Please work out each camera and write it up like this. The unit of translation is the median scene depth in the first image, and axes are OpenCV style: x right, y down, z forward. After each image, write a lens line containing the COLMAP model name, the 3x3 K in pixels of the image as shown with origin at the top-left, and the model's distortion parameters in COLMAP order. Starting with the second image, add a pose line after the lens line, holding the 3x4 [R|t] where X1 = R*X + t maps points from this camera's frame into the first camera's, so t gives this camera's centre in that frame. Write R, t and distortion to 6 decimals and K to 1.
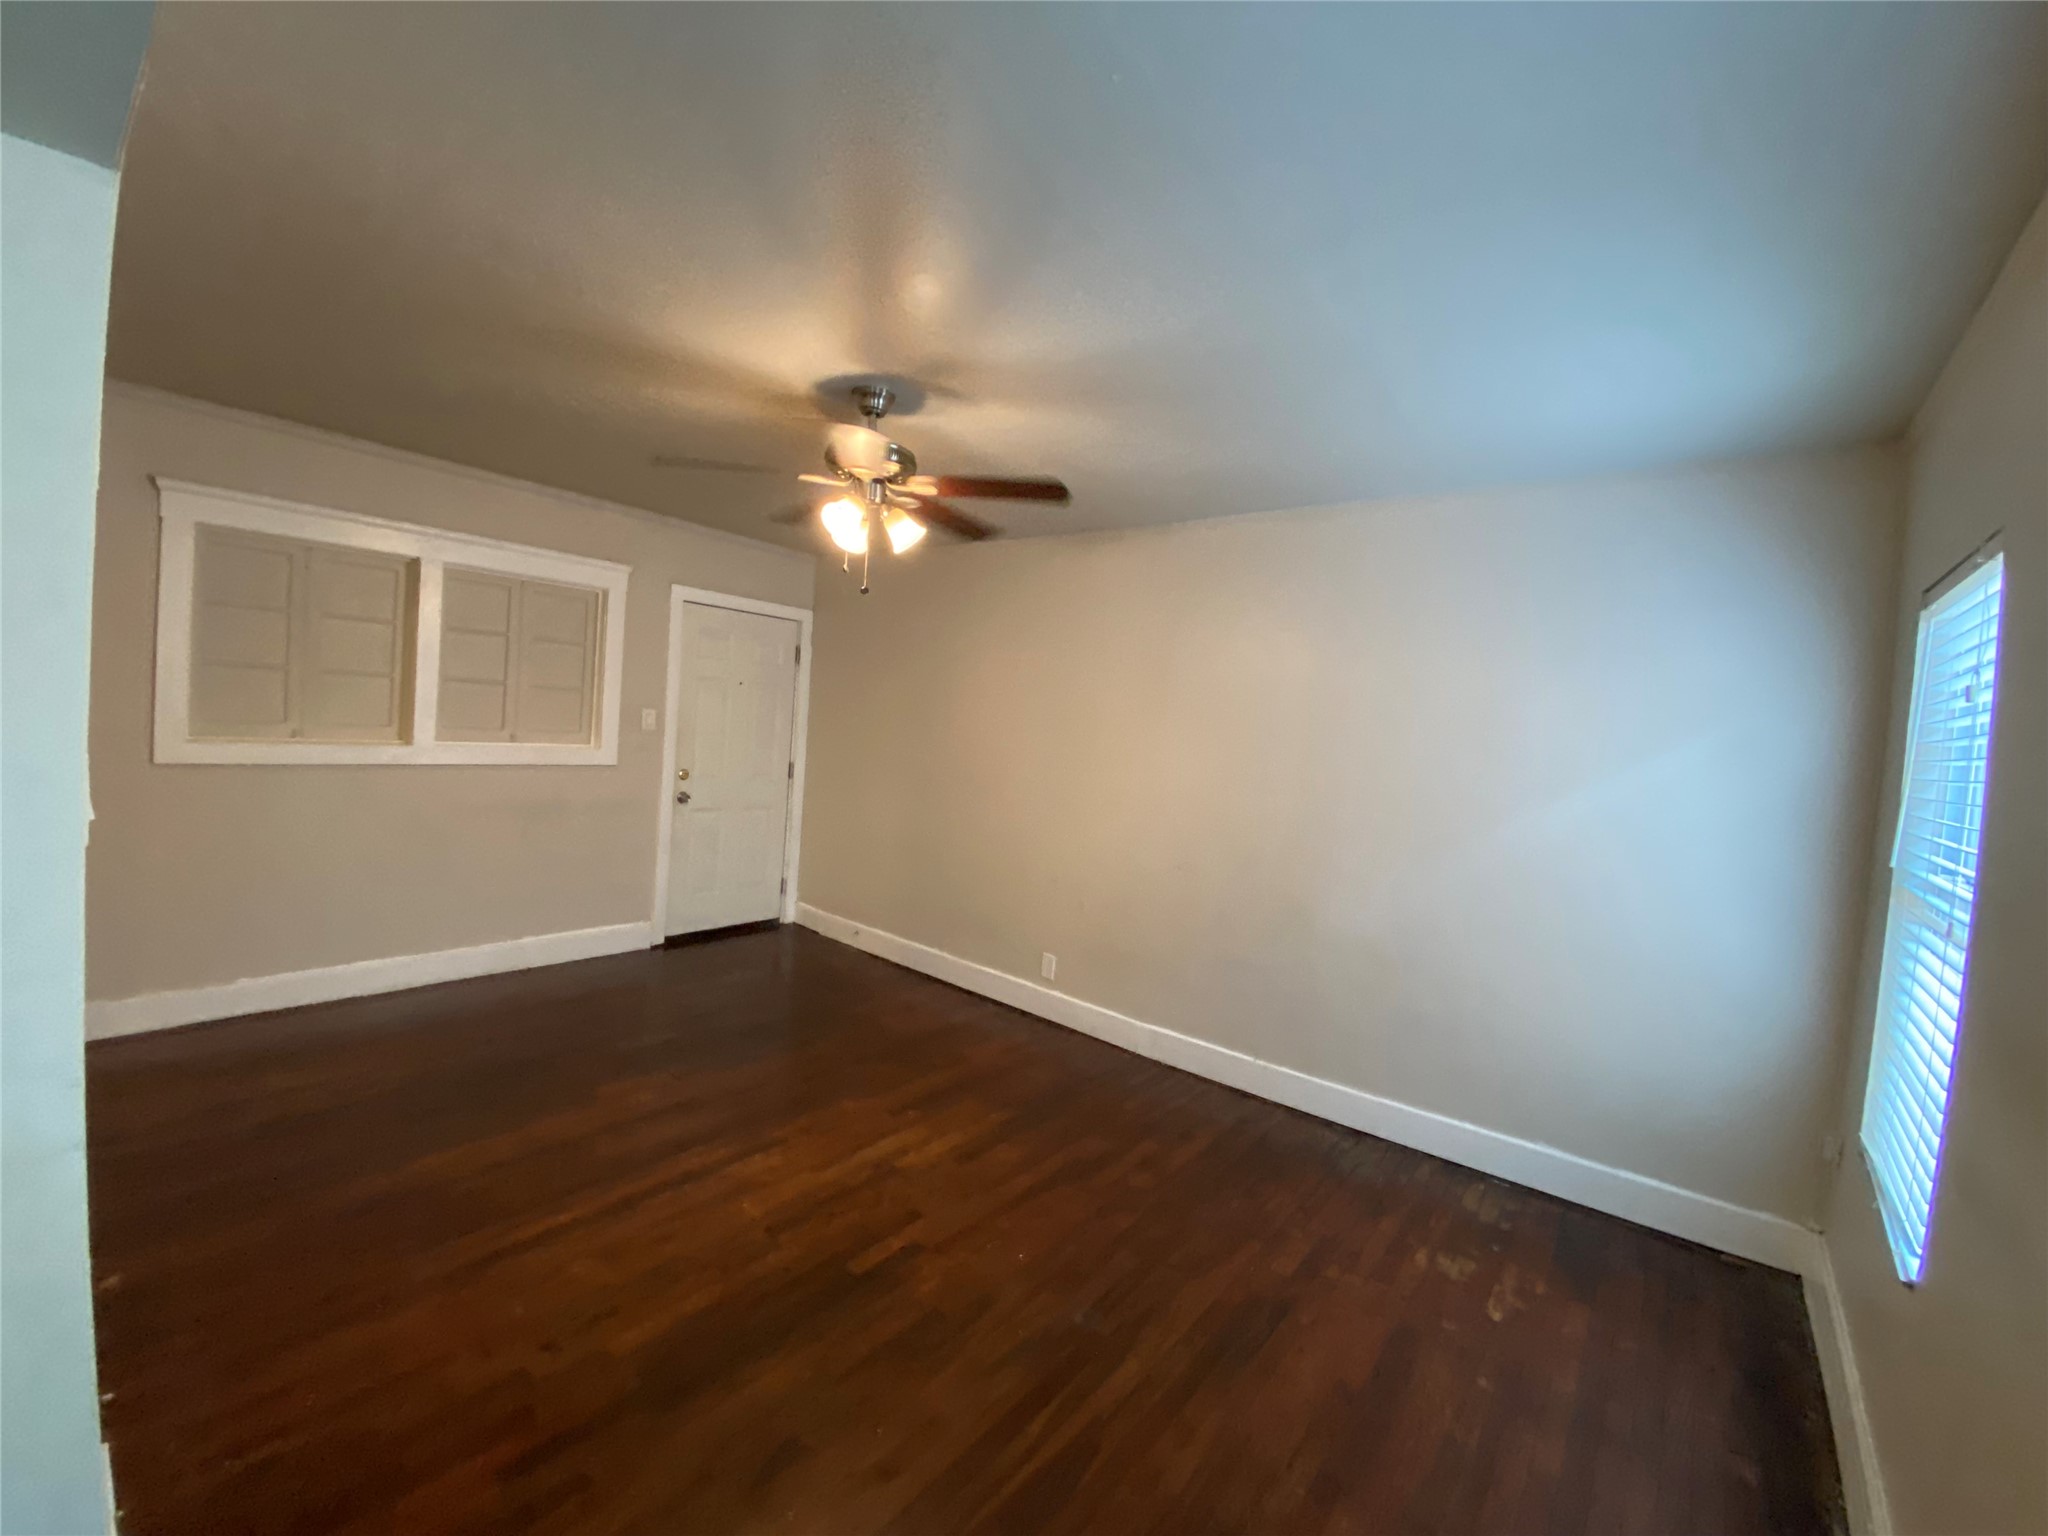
lens RADIAL K [[824.3, 0, 1015.9], [0, 824.3, 757.7], [0, 0, 1]] dist [0.019528, -0.021634]
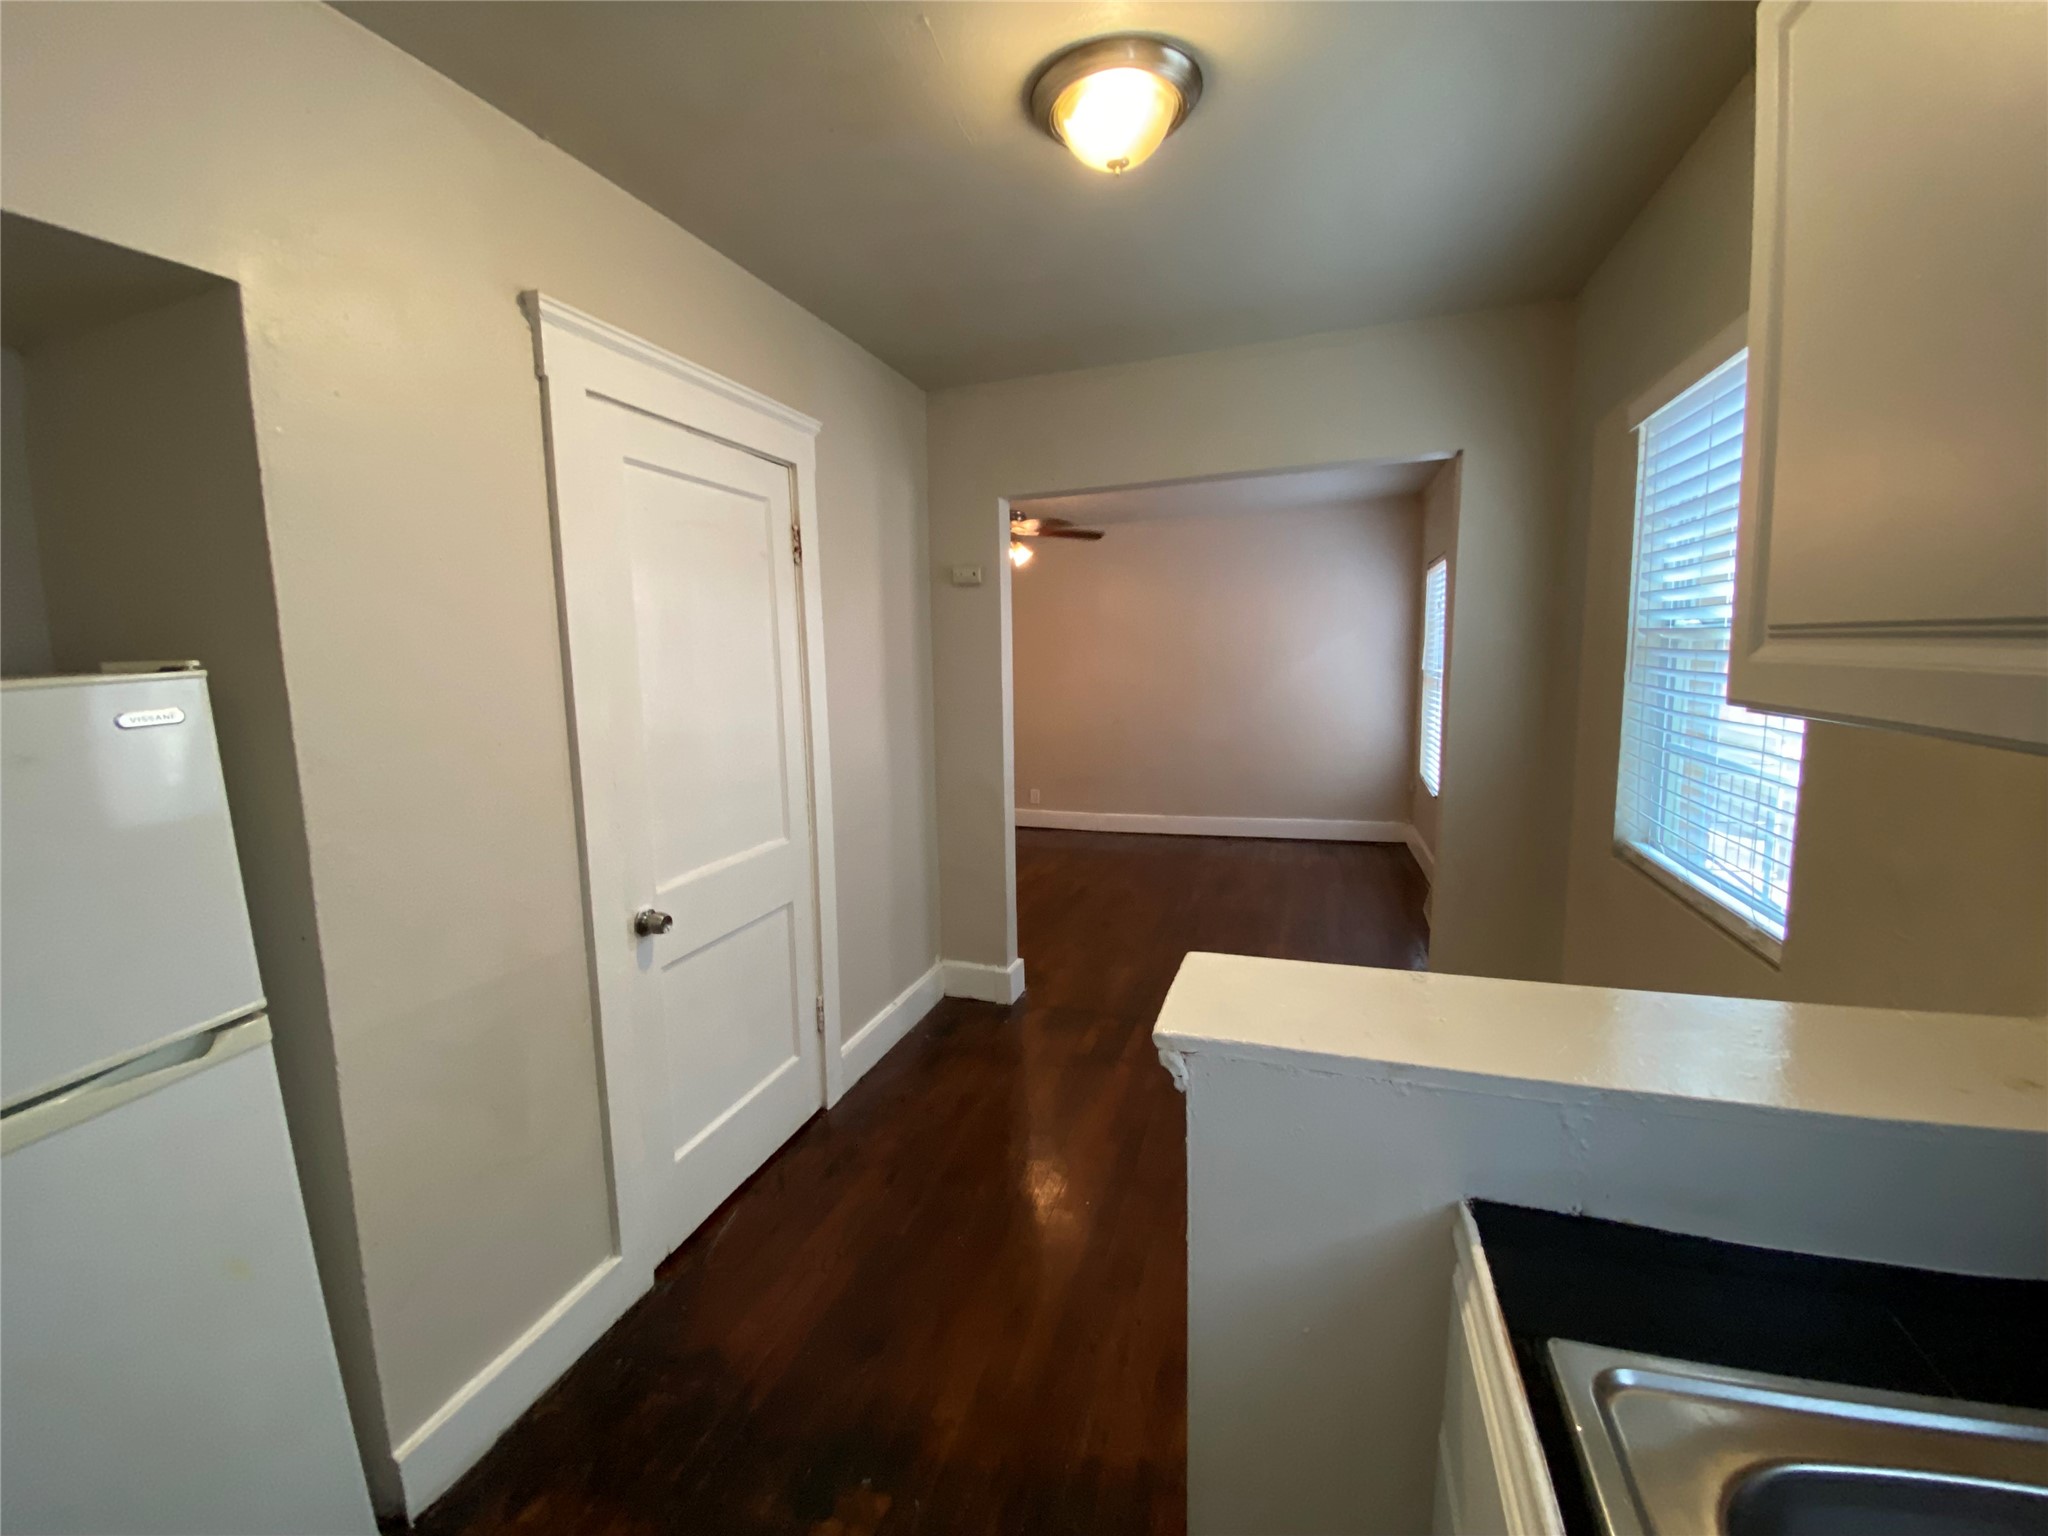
lens RADIAL K [[824.3, 0, 1015.9], [0, 824.3, 757.7], [0, 0, 1]] dist [0.019528, -0.021634]
pose [[0.937068, -0.132294, 0.323114, -0.696120], [0.103019, 0.988998, 0.106164, -0.004182], [-0.333604, -0.066196, 0.940386, -0.716502]]
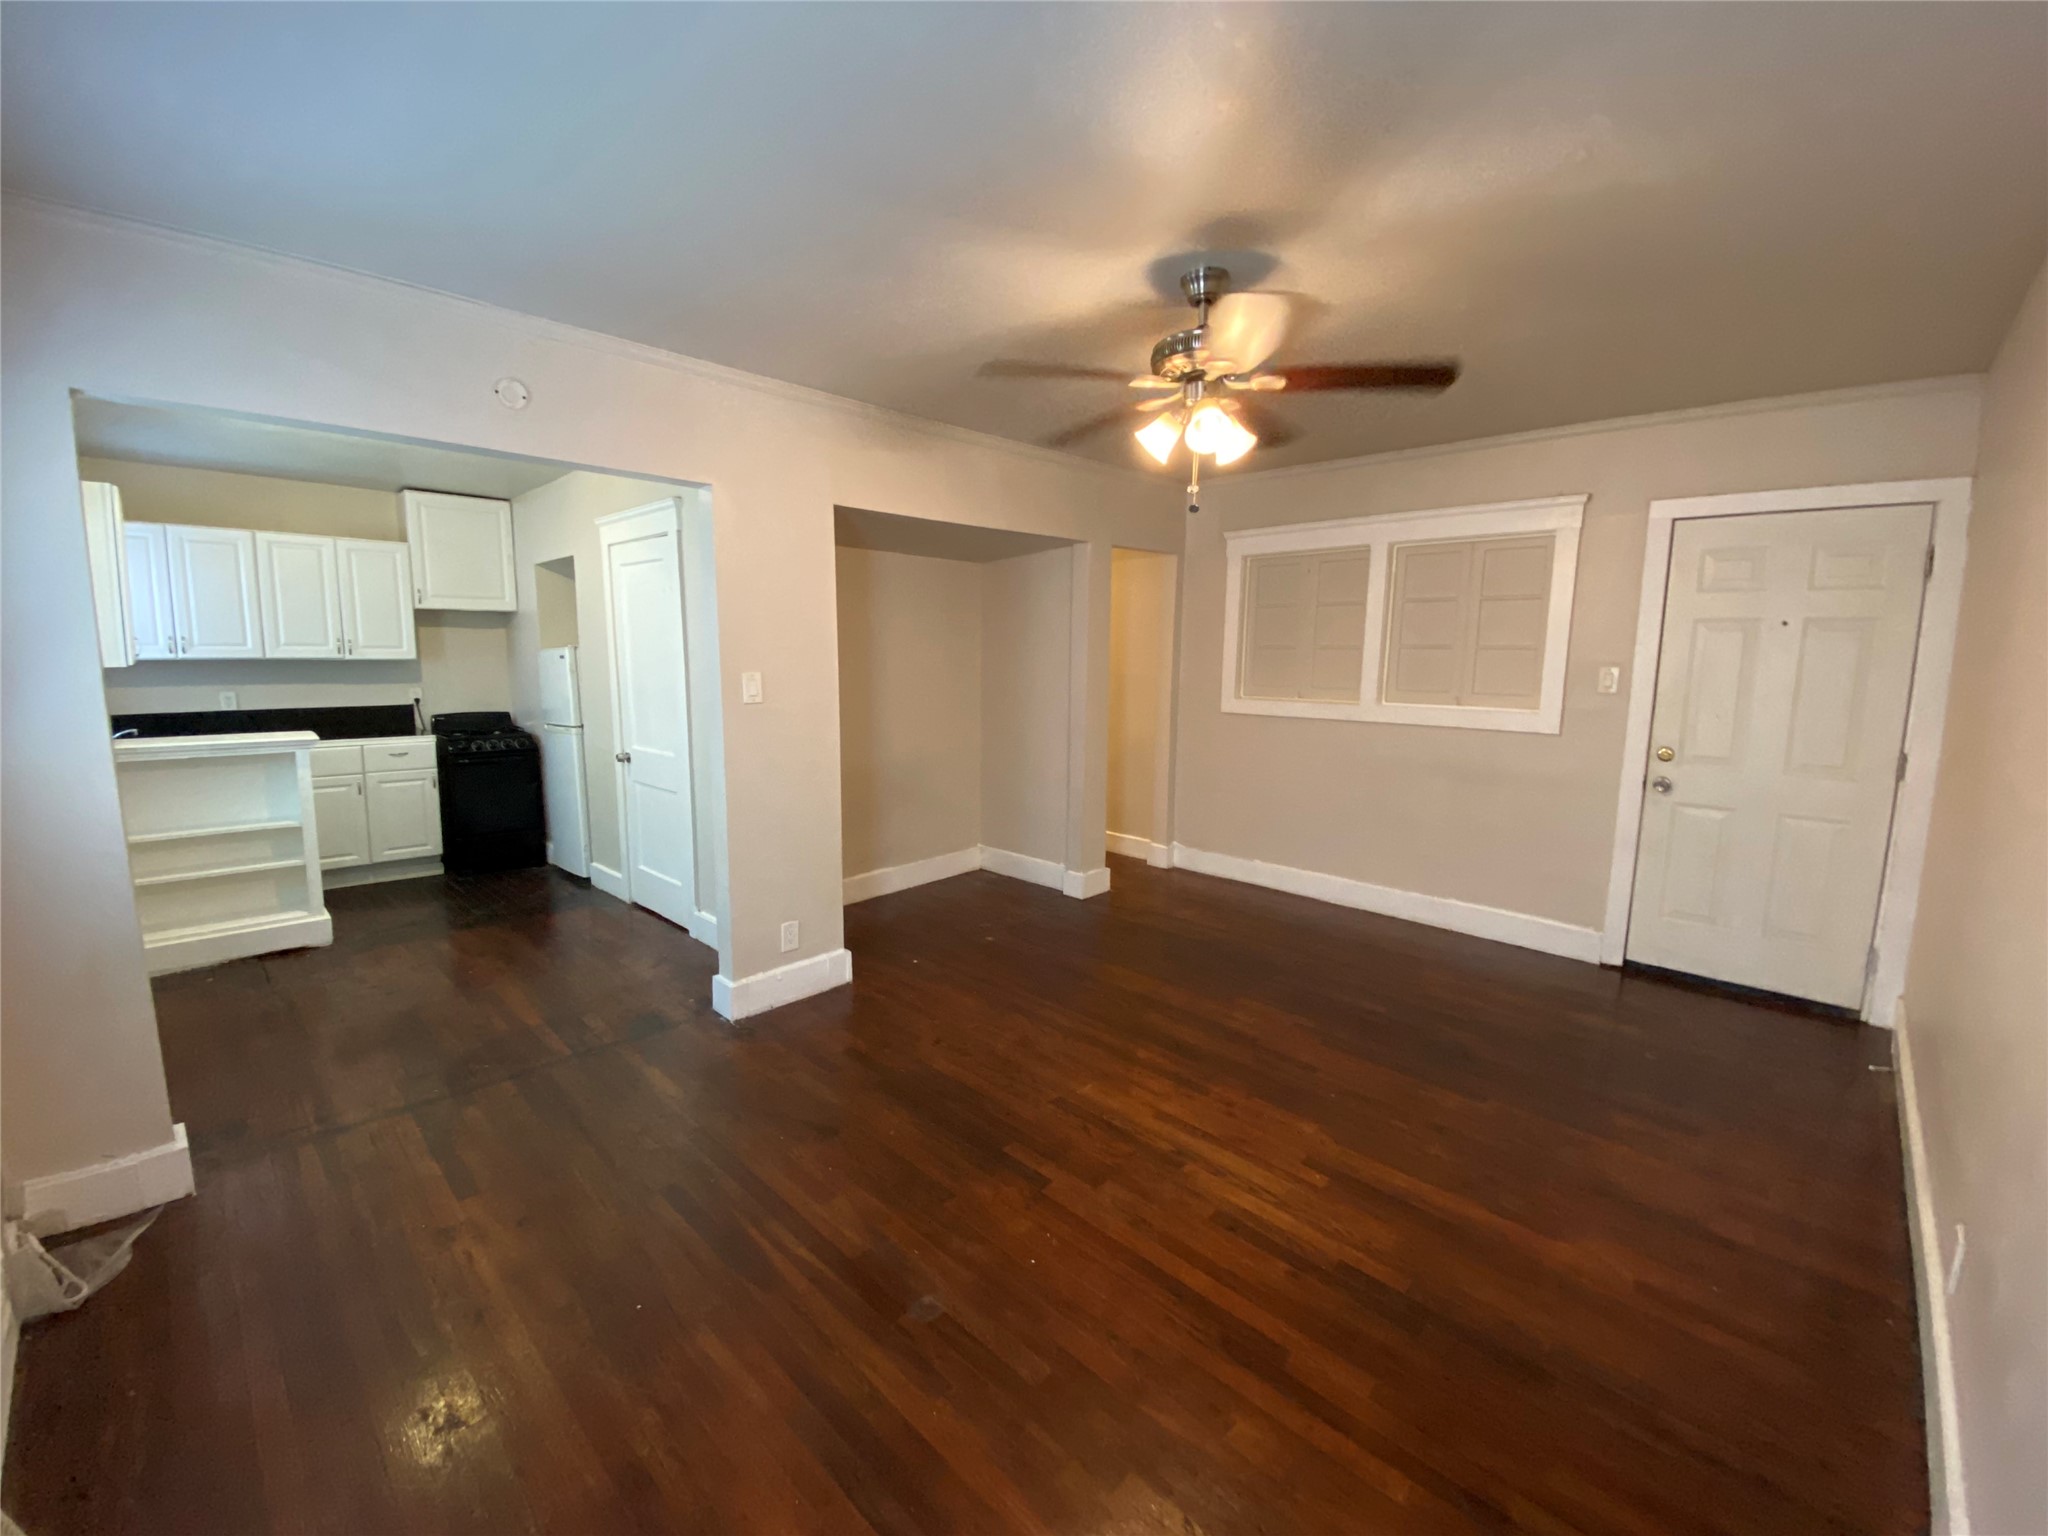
lens RADIAL K [[824.3, 0, 1015.9], [0, 824.3, 757.7], [0, 0, 1]] dist [0.019528, -0.021634]
pose [[-0.091004, 0.058441, -0.994134, 0.499399], [-0.061113, 0.996067, 0.064149, 0.015101], [0.993974, 0.066592, -0.087075, 0.612003]]
